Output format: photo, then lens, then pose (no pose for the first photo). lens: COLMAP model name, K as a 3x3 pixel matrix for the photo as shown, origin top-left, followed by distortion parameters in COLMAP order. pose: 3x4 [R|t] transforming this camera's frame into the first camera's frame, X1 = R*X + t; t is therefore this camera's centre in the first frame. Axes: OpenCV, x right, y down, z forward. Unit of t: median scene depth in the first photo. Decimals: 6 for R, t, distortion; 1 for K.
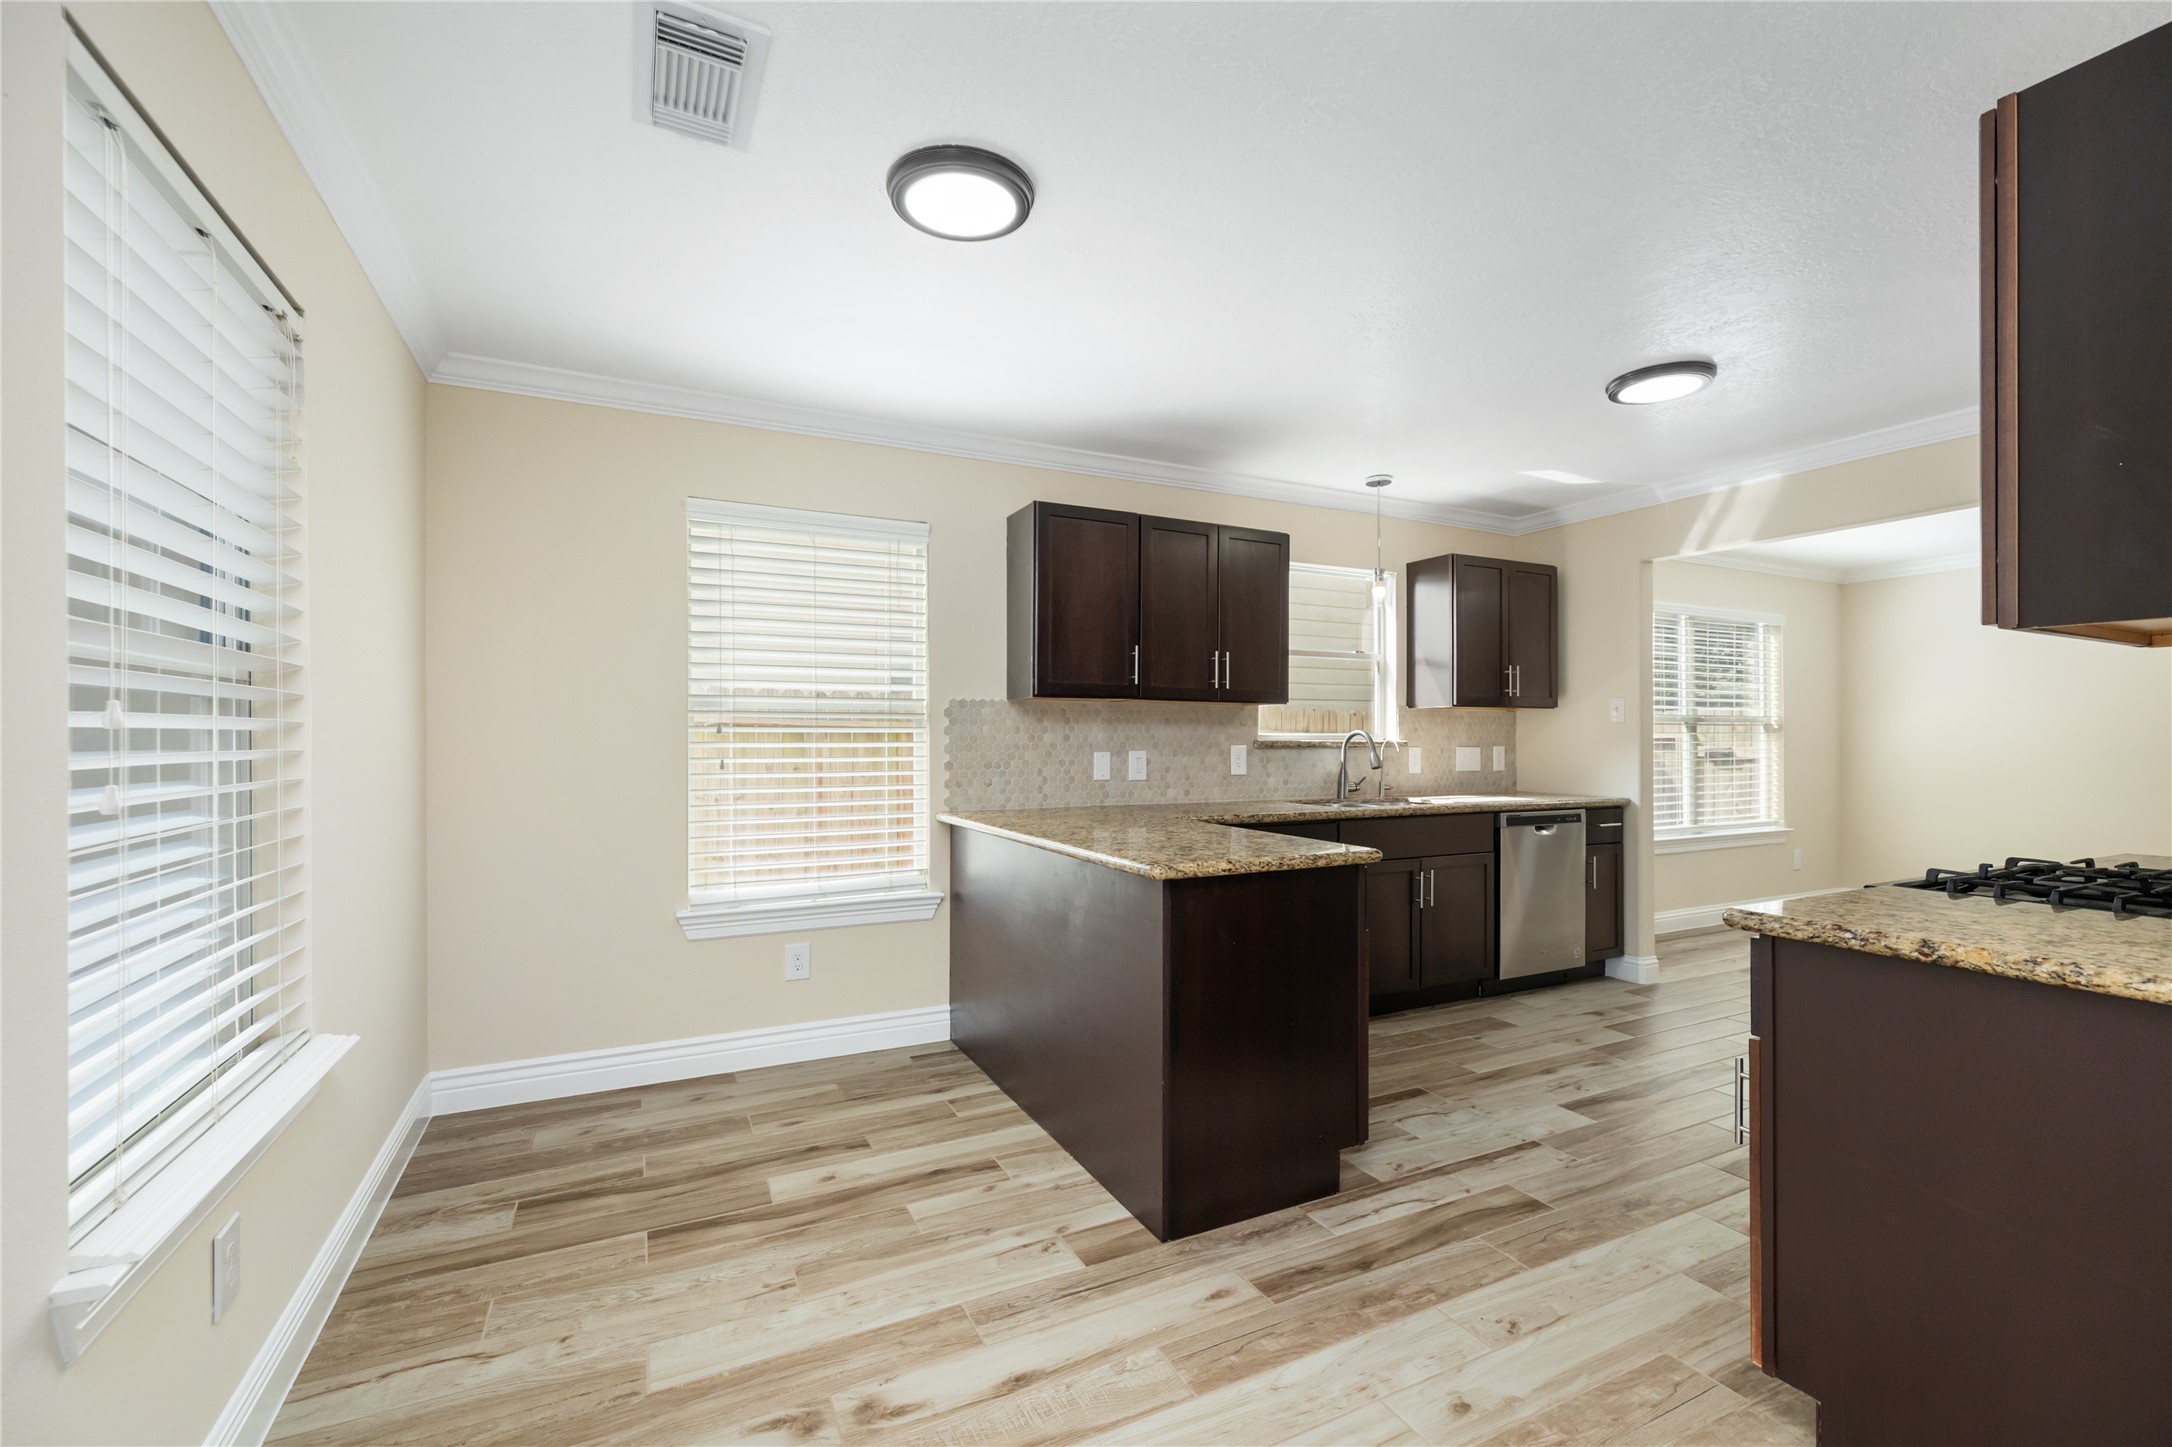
lens RADIAL K [[922.8, 0, 1089.3], [0, 922.8, 728.0], [0, 0, 1]] dist [0.000026, 0.000308]
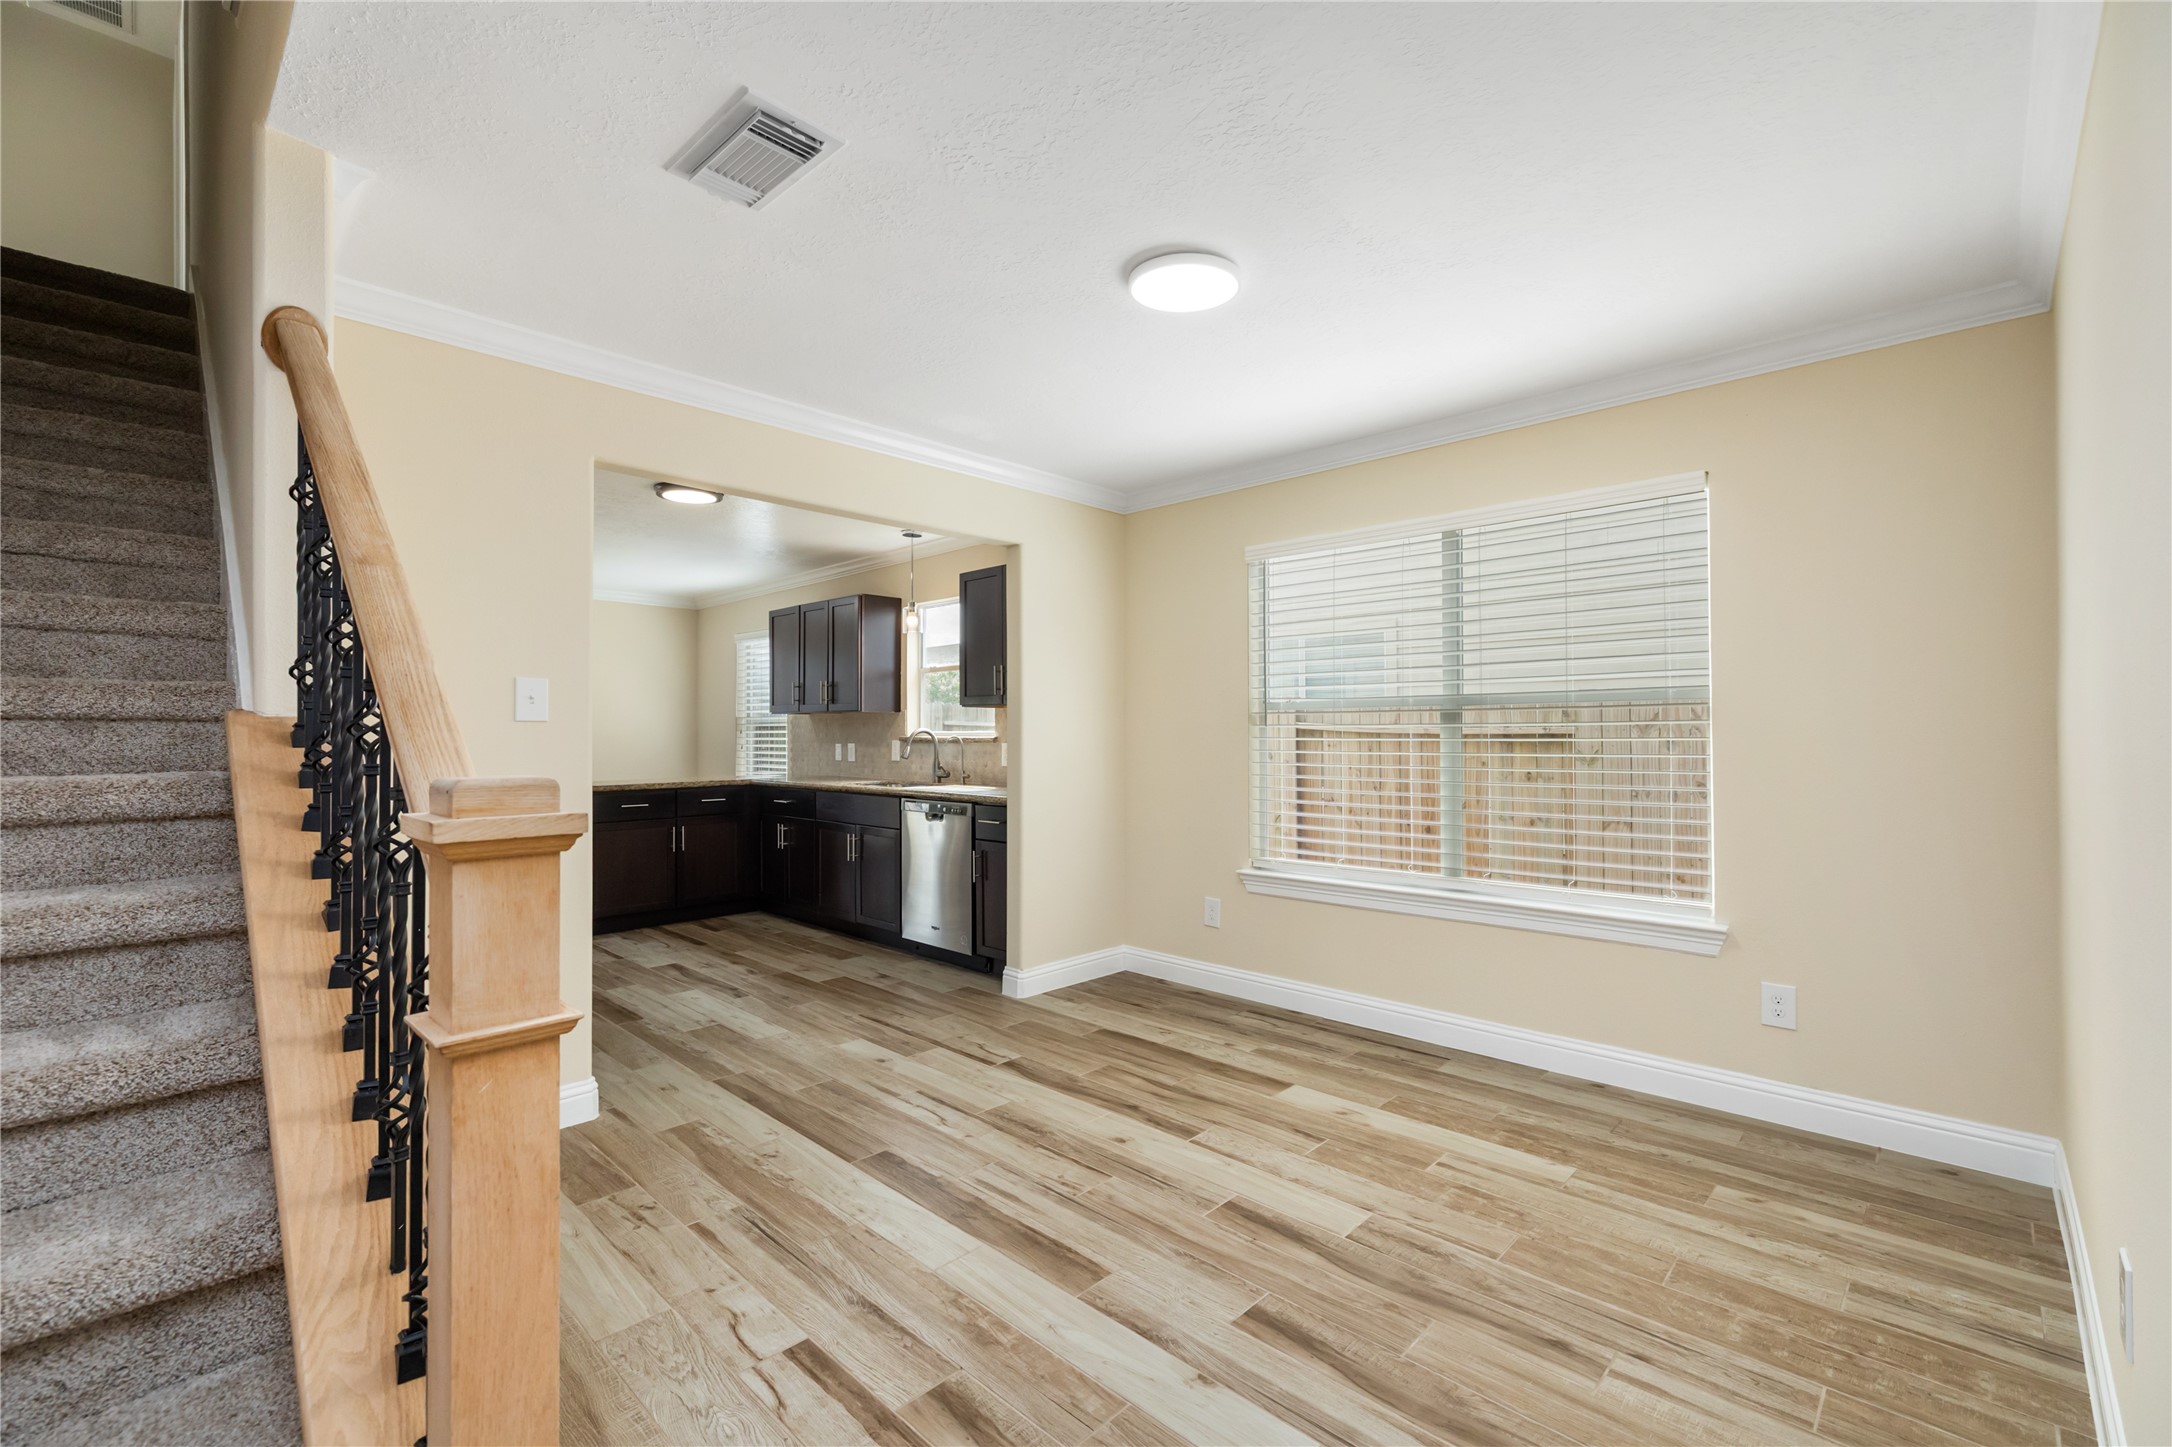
lens RADIAL K [[922.8, 0, 1089.3], [0, 922.8, 728.0], [0, 0, 1]] dist [0.000026, 0.000308]
pose [[0.340398, -0.008279, -0.940245, 1.747314], [0.014035, 0.999895, -0.003723, 0.010326], [0.940177, -0.011929, 0.340478, 0.871602]]
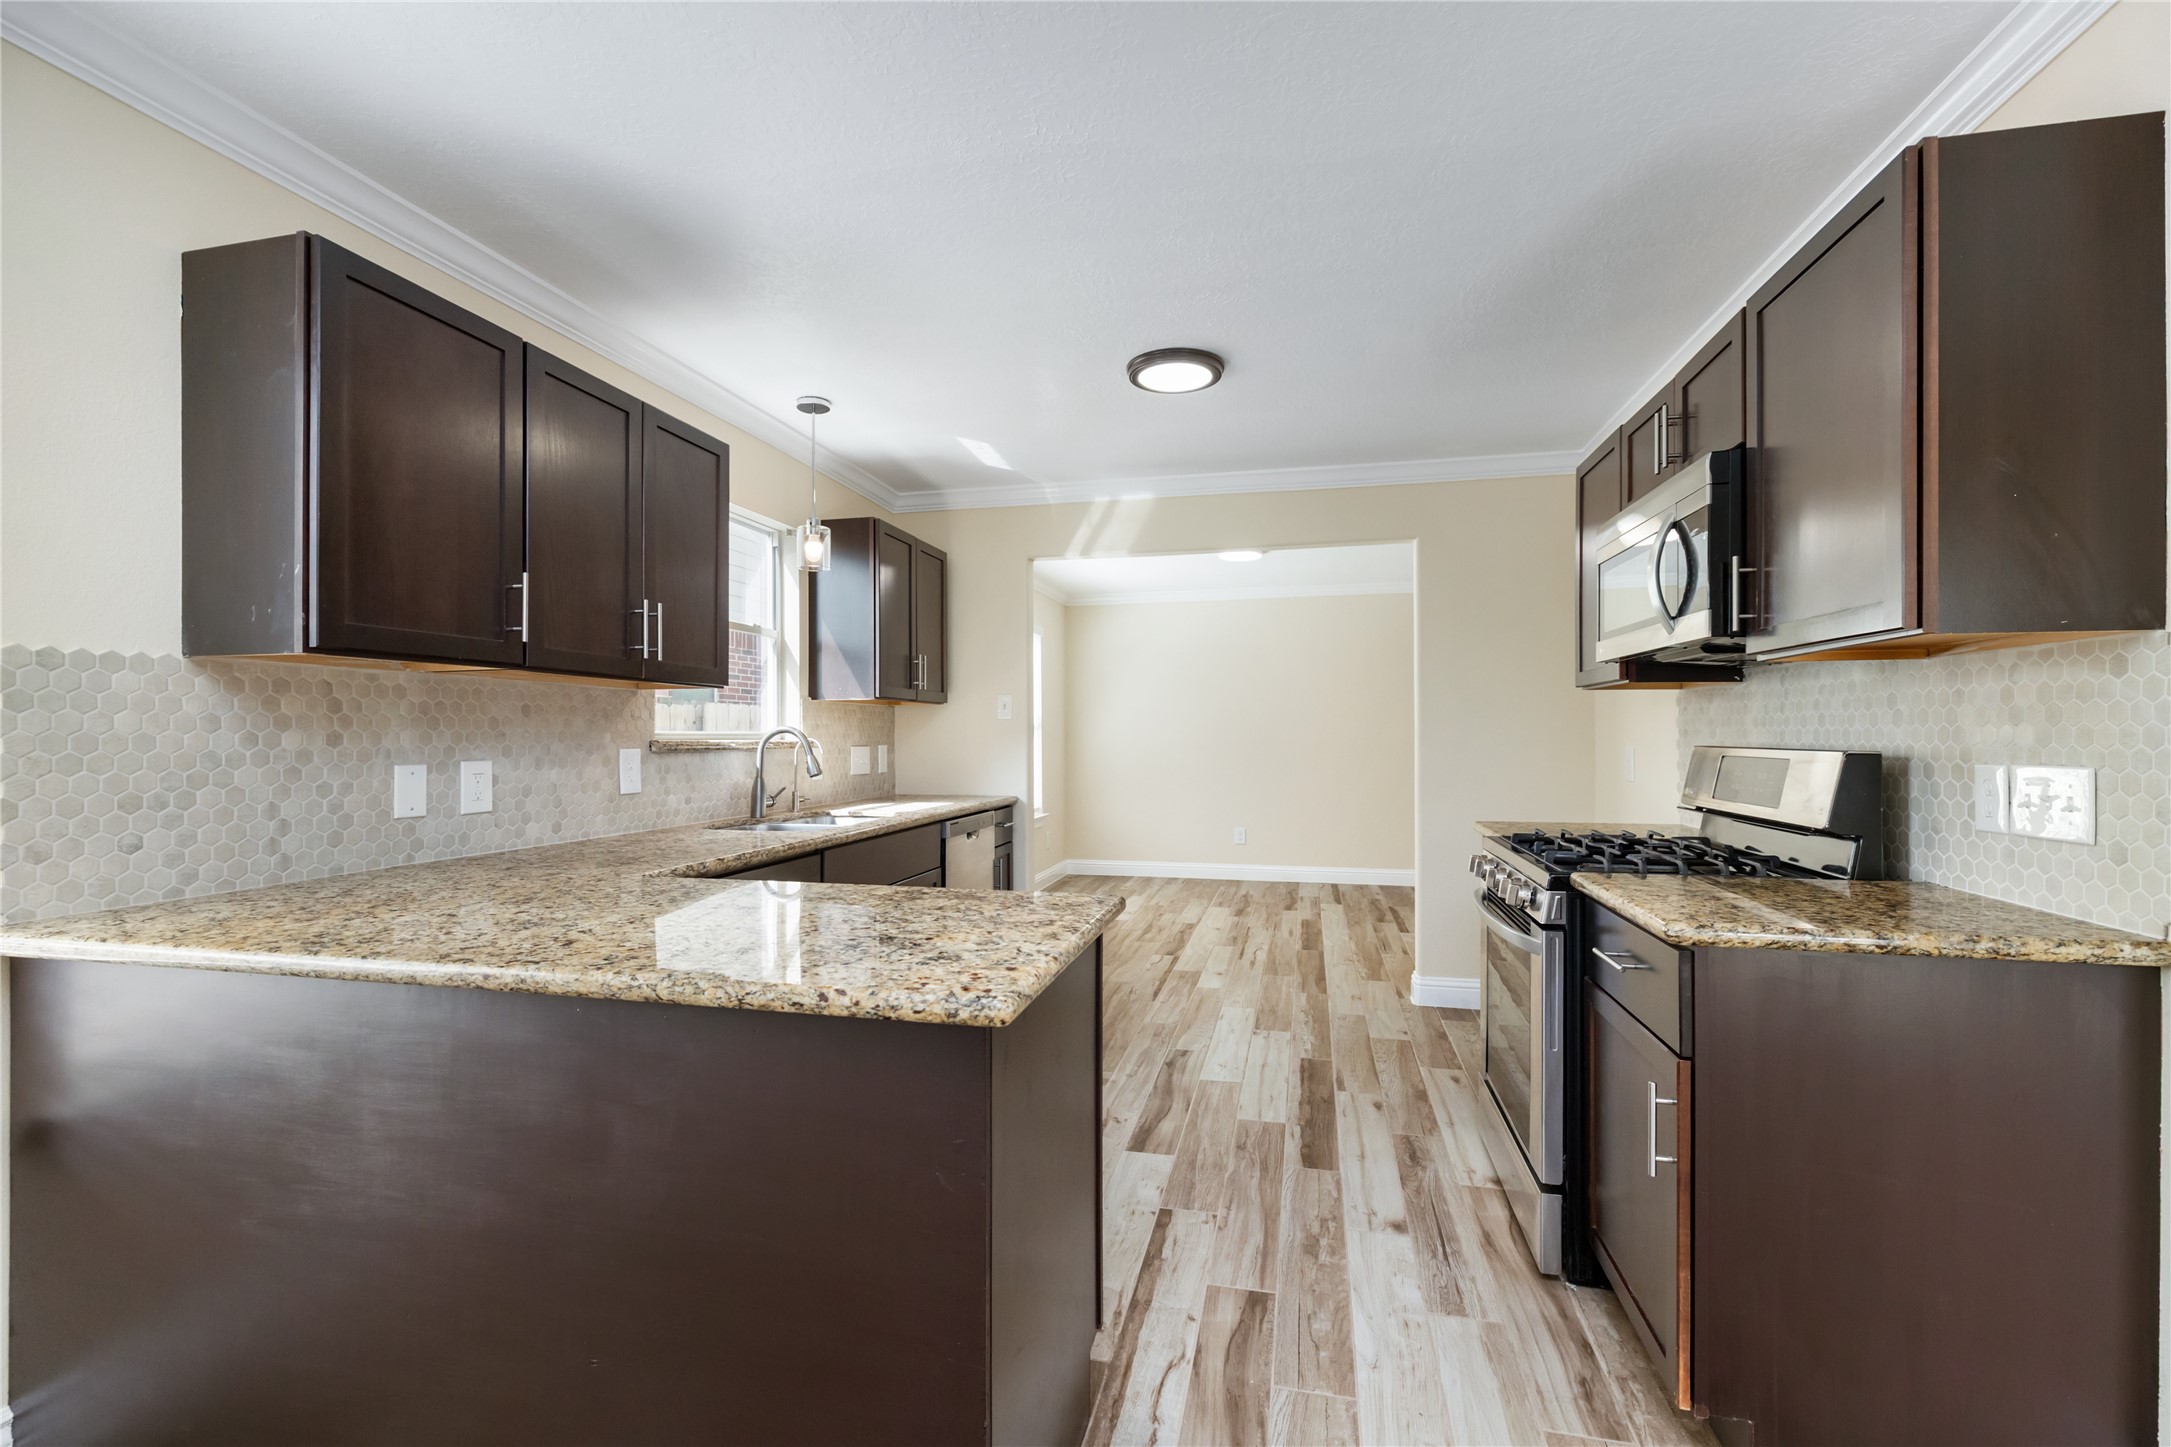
lens RADIAL K [[925.0, 0, 1093.7], [0, 925.0, 733.1], [0, 0, 1]] dist [-0.000116, 0.000308]
pose [[0.633694, -0.001775, 0.773581, -0.152426], [-0.004590, 0.999971, 0.006055, 0.002234], [-0.773570, -0.007388, 0.633668, 0.356320]]
